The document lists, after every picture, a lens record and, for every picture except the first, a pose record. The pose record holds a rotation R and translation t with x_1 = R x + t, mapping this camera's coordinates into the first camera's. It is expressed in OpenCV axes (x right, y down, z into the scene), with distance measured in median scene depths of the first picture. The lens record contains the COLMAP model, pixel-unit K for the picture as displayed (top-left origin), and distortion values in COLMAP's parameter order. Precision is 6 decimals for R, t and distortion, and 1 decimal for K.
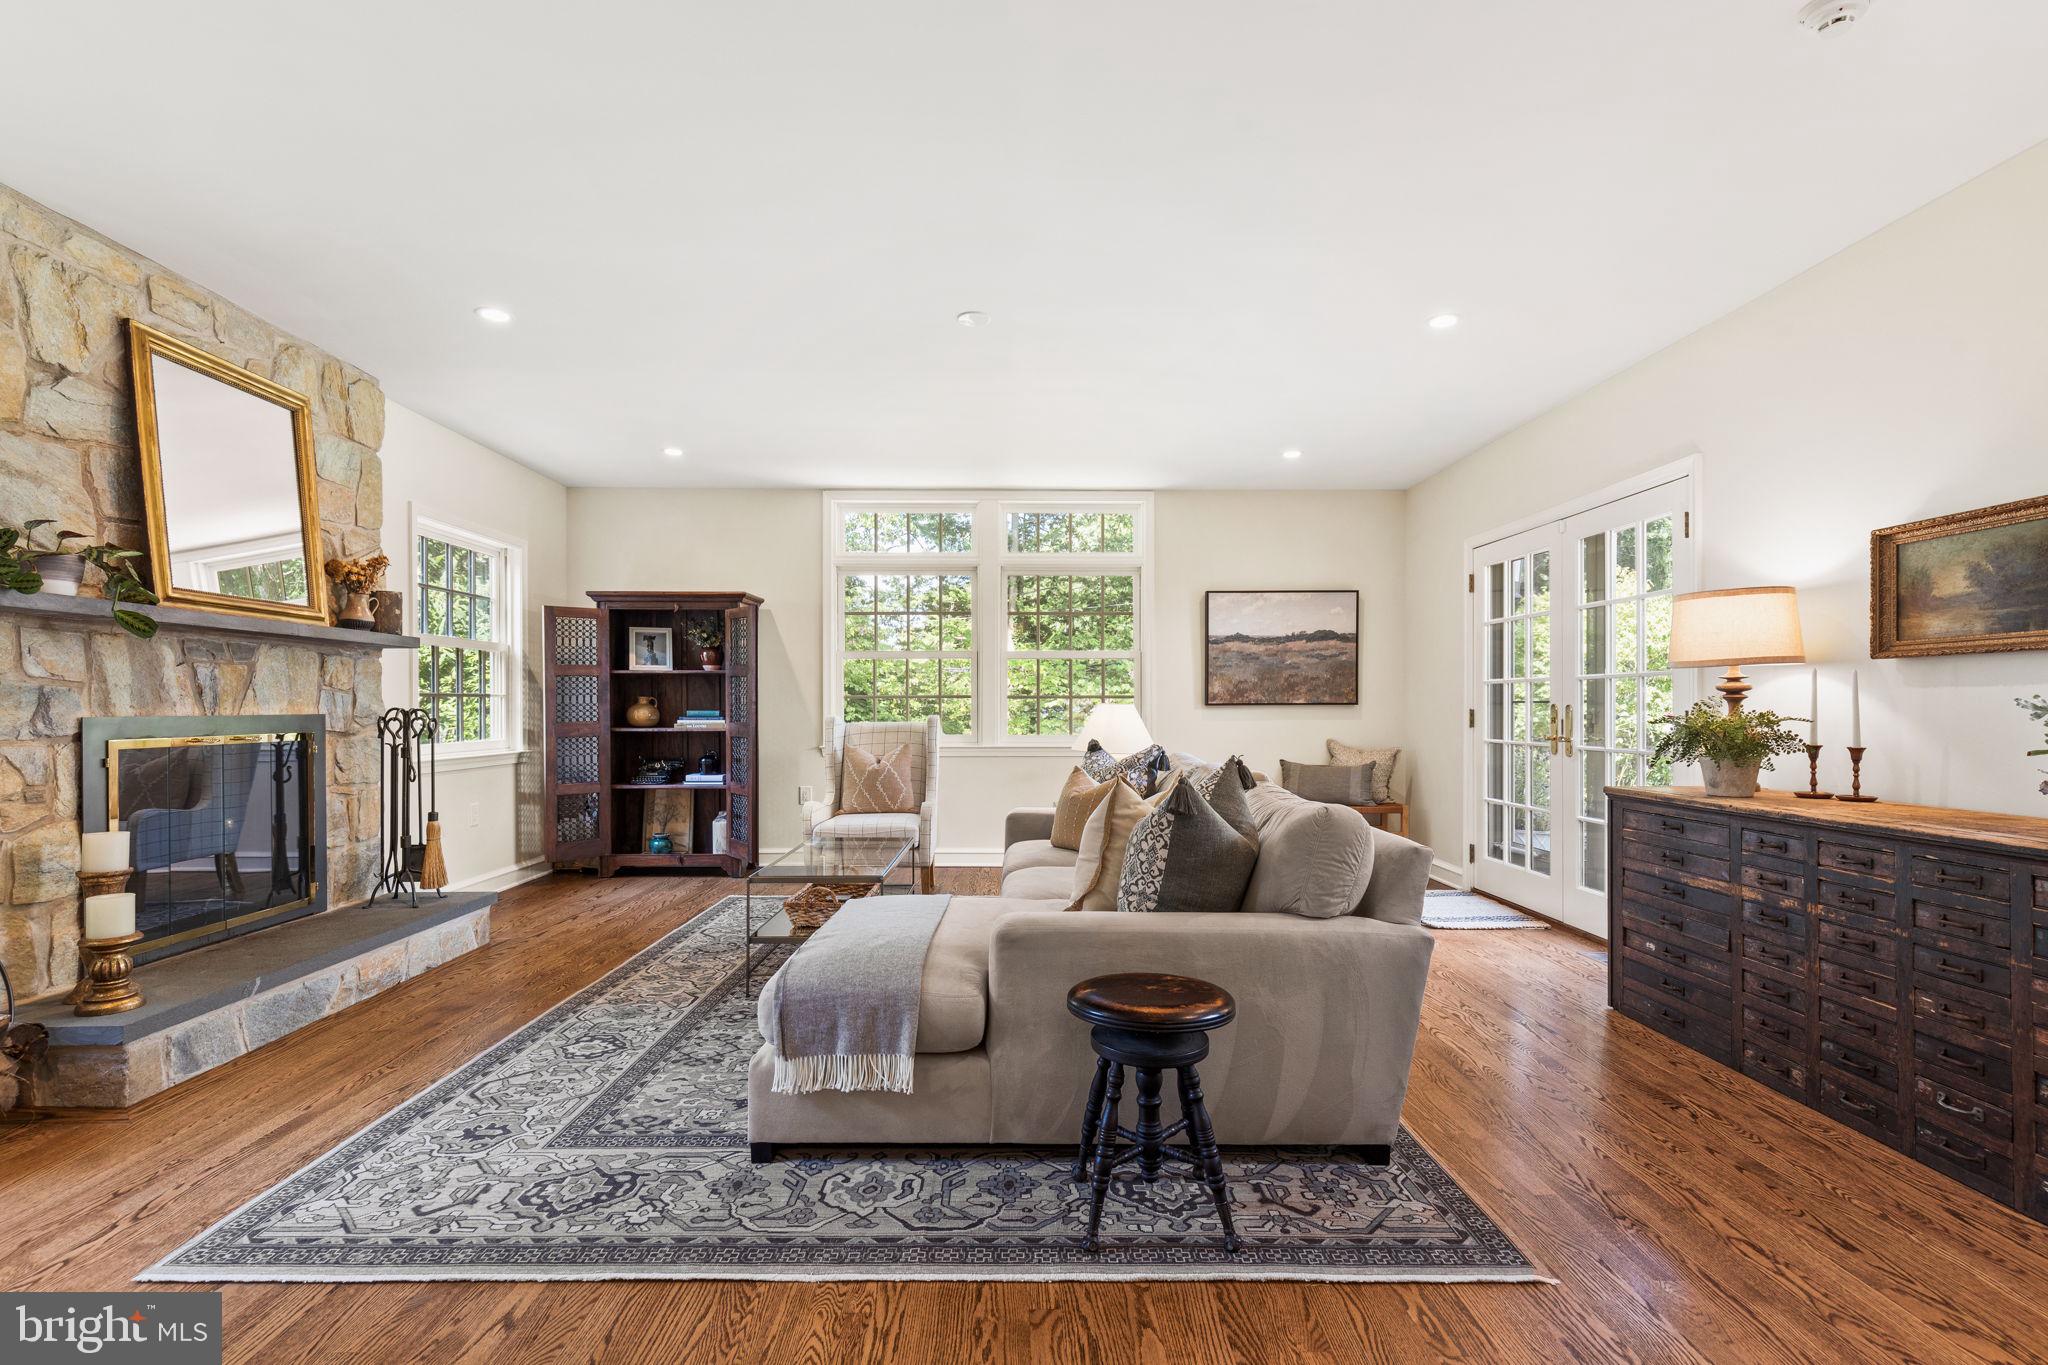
lens RADIAL K [[948.2, 0, 1020.5], [0, 948.2, 708.5], [0, 0, 1]] dist [0.008531, 0.000943]
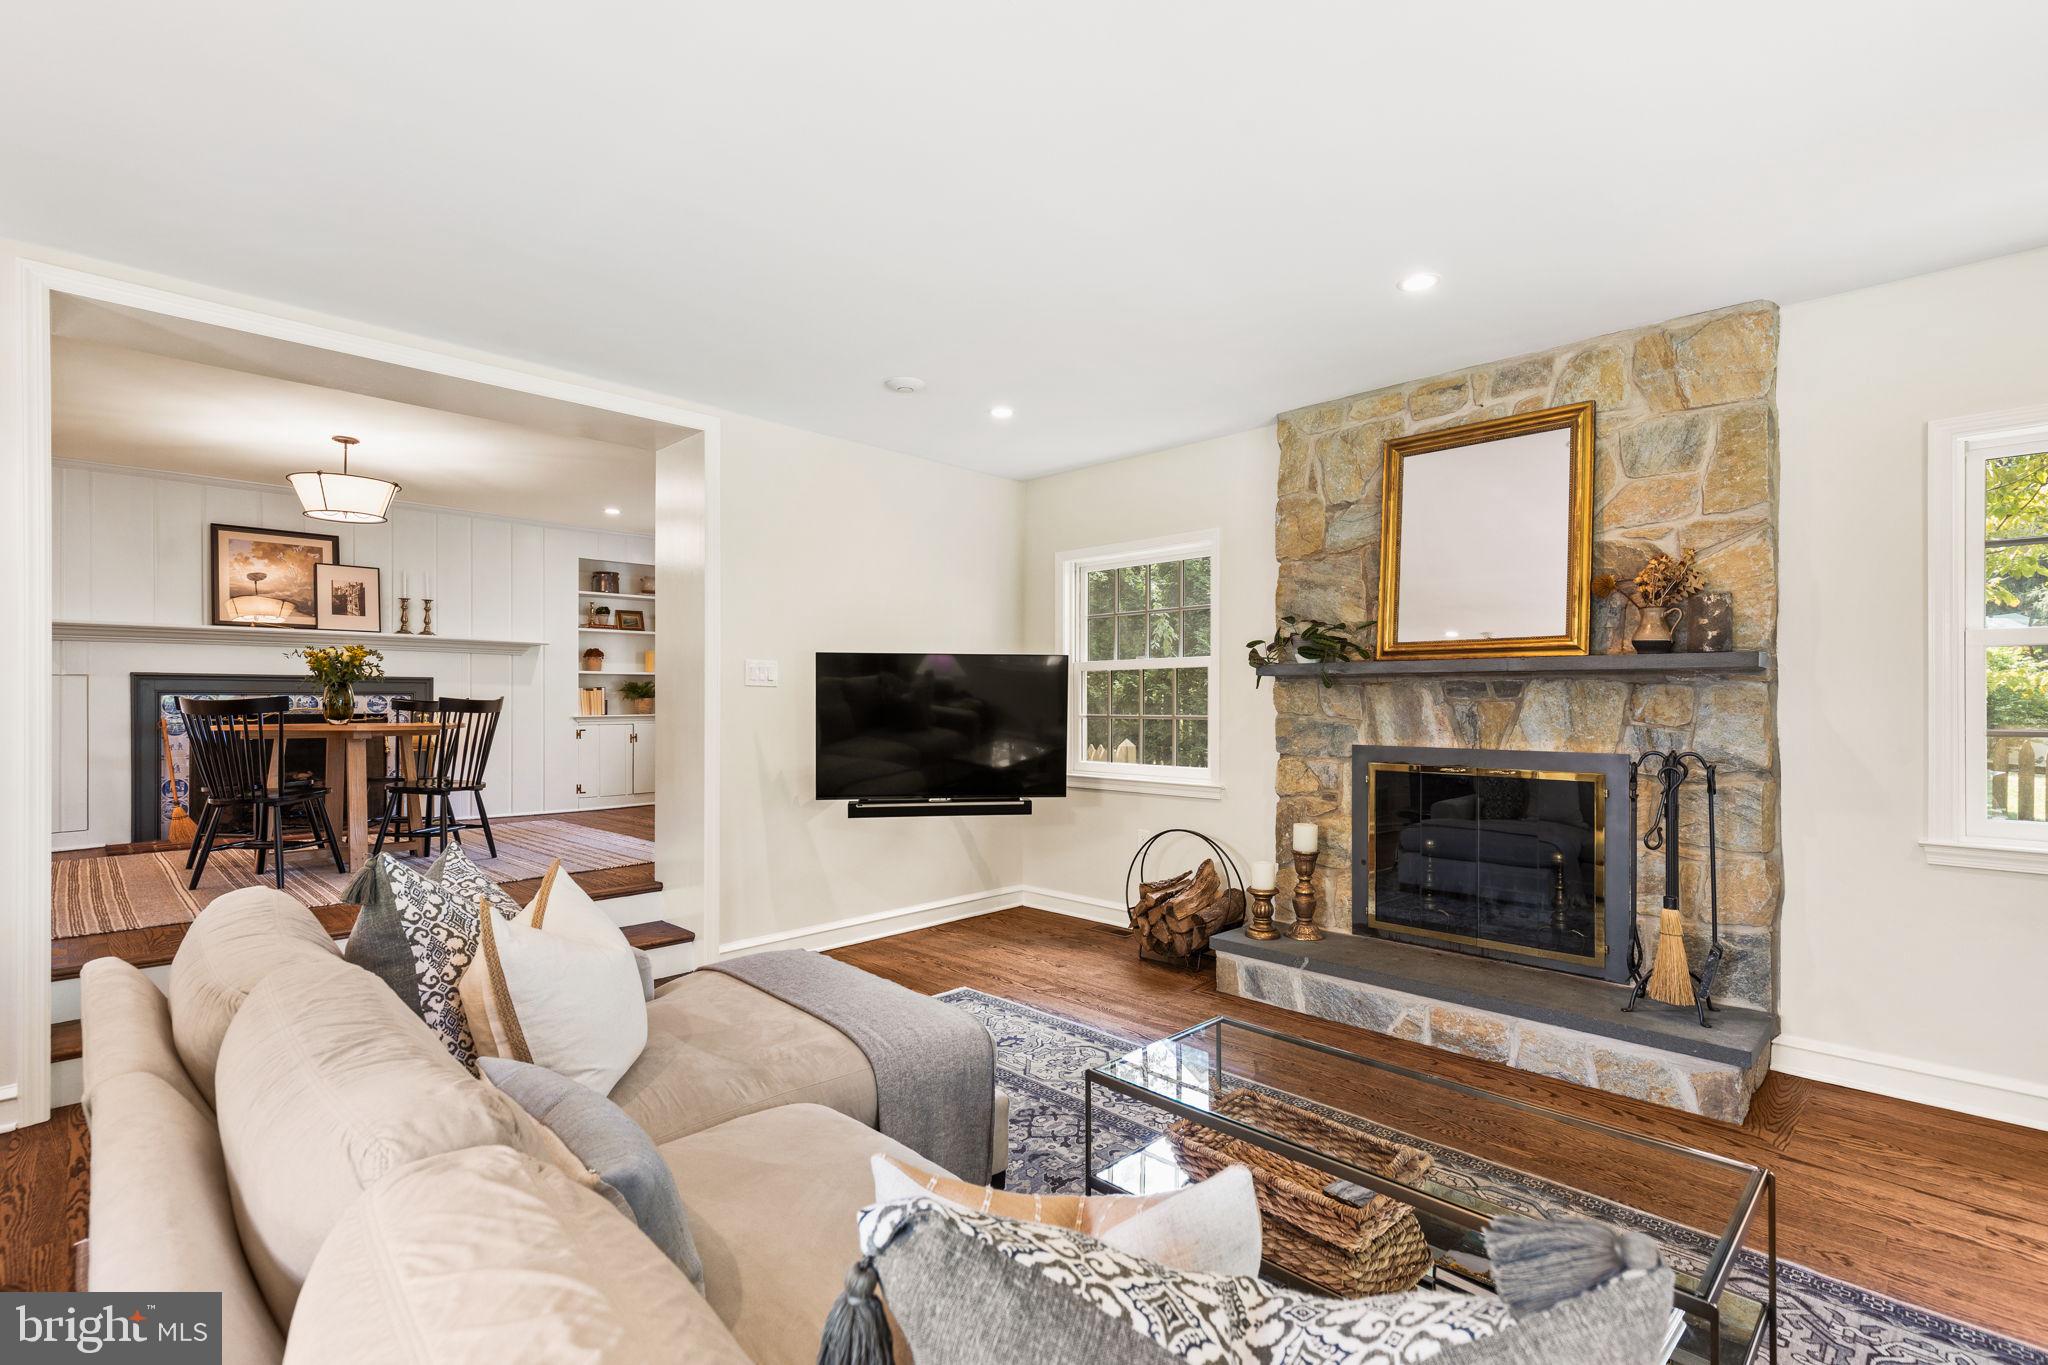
lens RADIAL K [[937.4, 0, 1025.0], [0, 937.4, 698.5], [0, 0, 1]] dist [0.010877, 0.000263]
pose [[-0.711143, -0.002079, -0.703045, 0.331762], [-0.002640, 0.999996, -0.000287, -0.056143], [0.703043, 0.001652, -0.711146, 1.617860]]
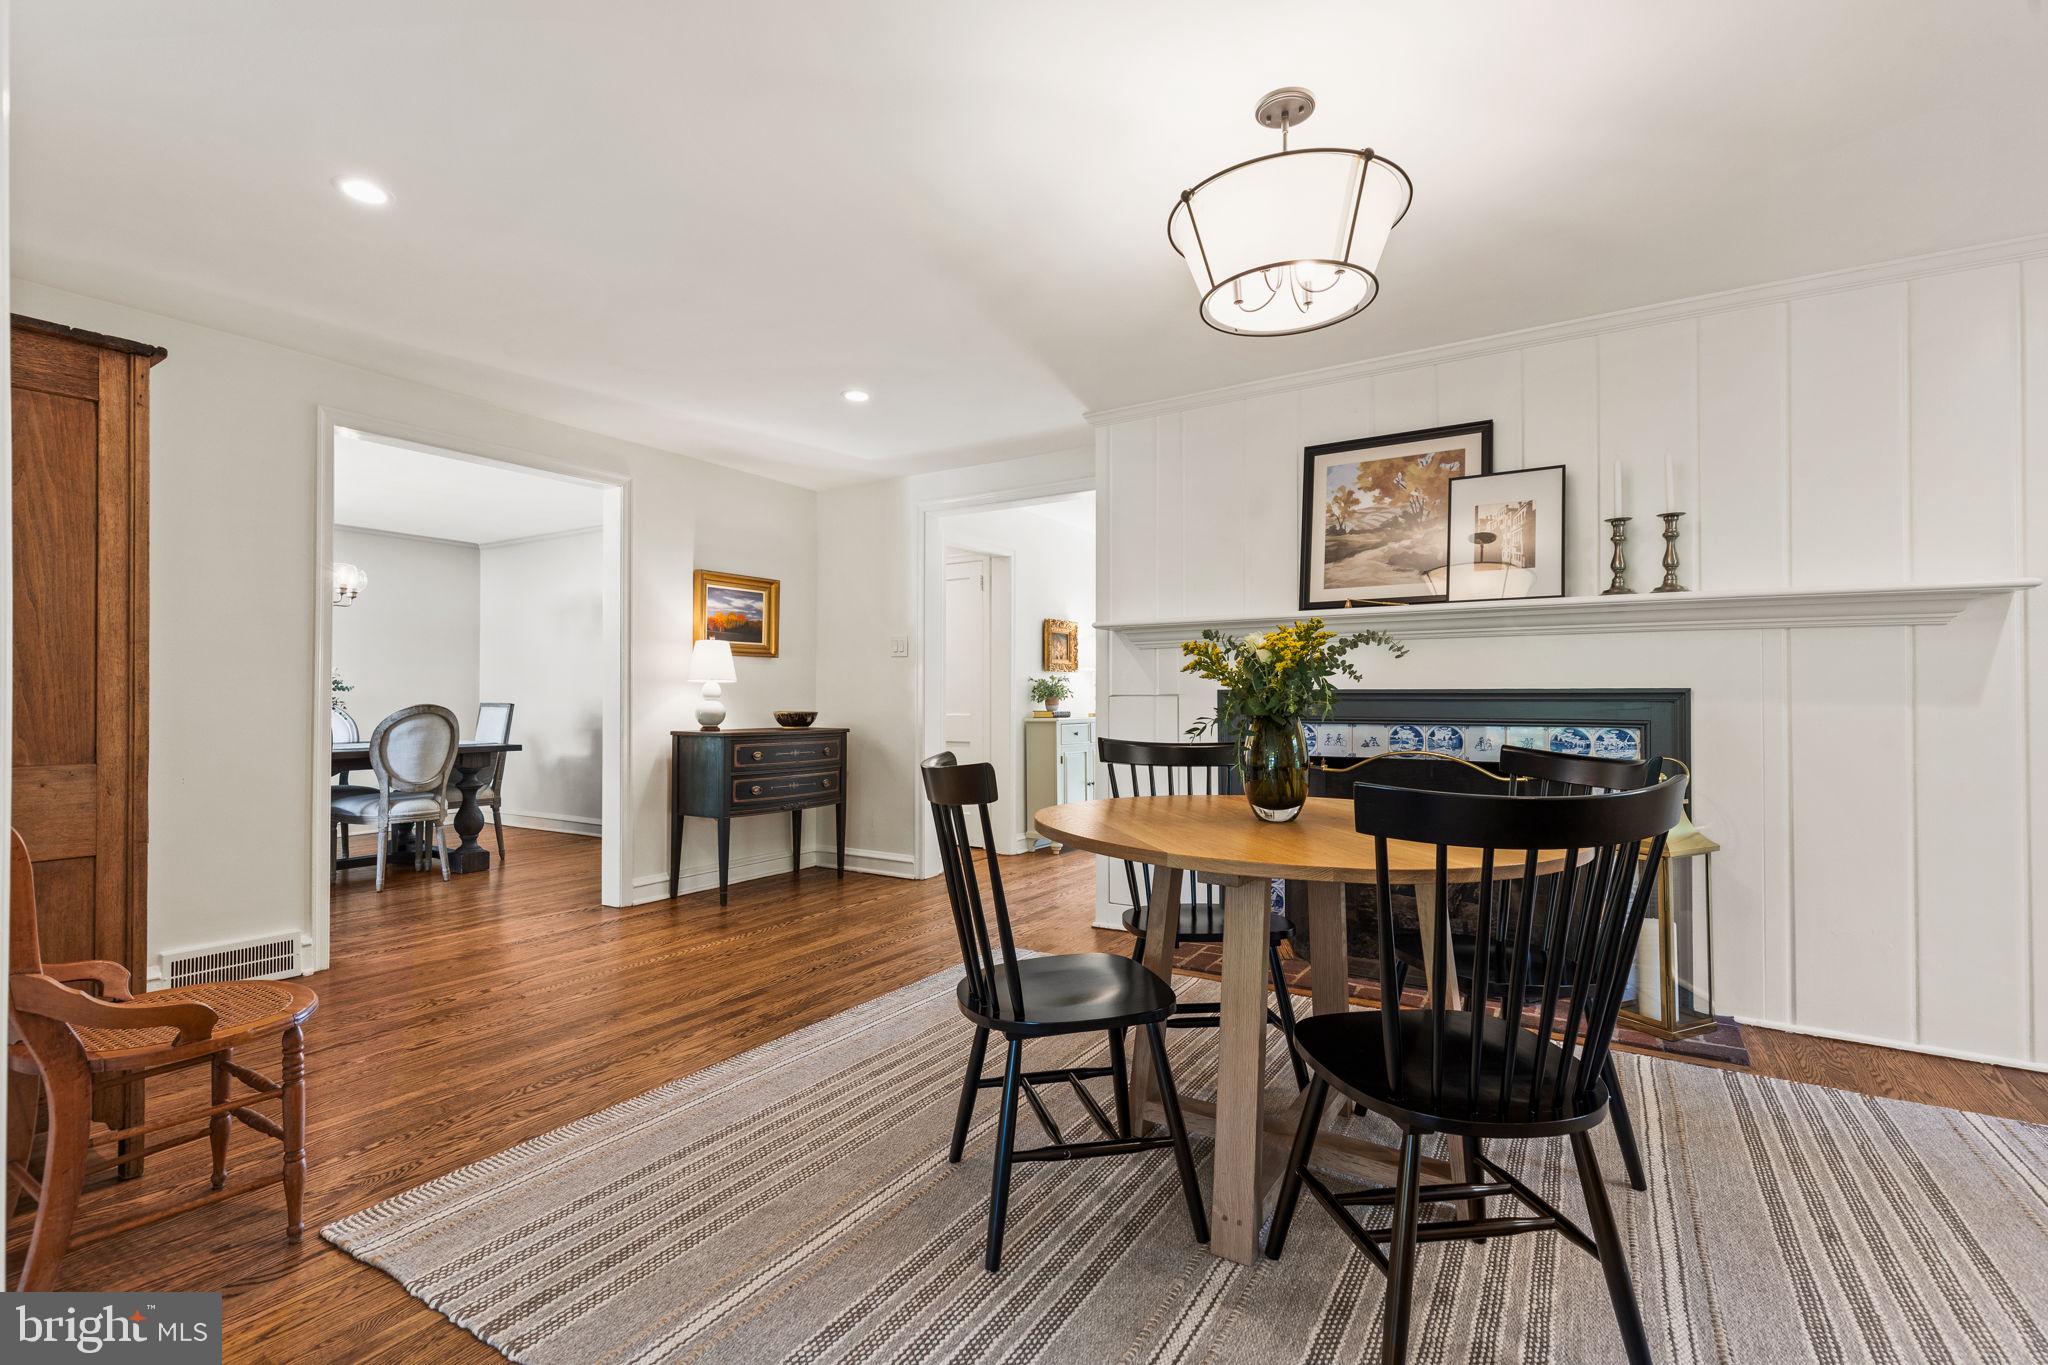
lens RADIAL K [[937.4, 0, 1025.0], [0, 937.4, 698.5], [0, 0, 1]] dist [0.010877, 0.000263]
pose [[-0.842674, 0.001376, 0.538422, -0.199090], [0.002650, 0.999995, 0.001593, -0.096503], [-0.538417, 0.002769, -0.842674, 0.214853]]
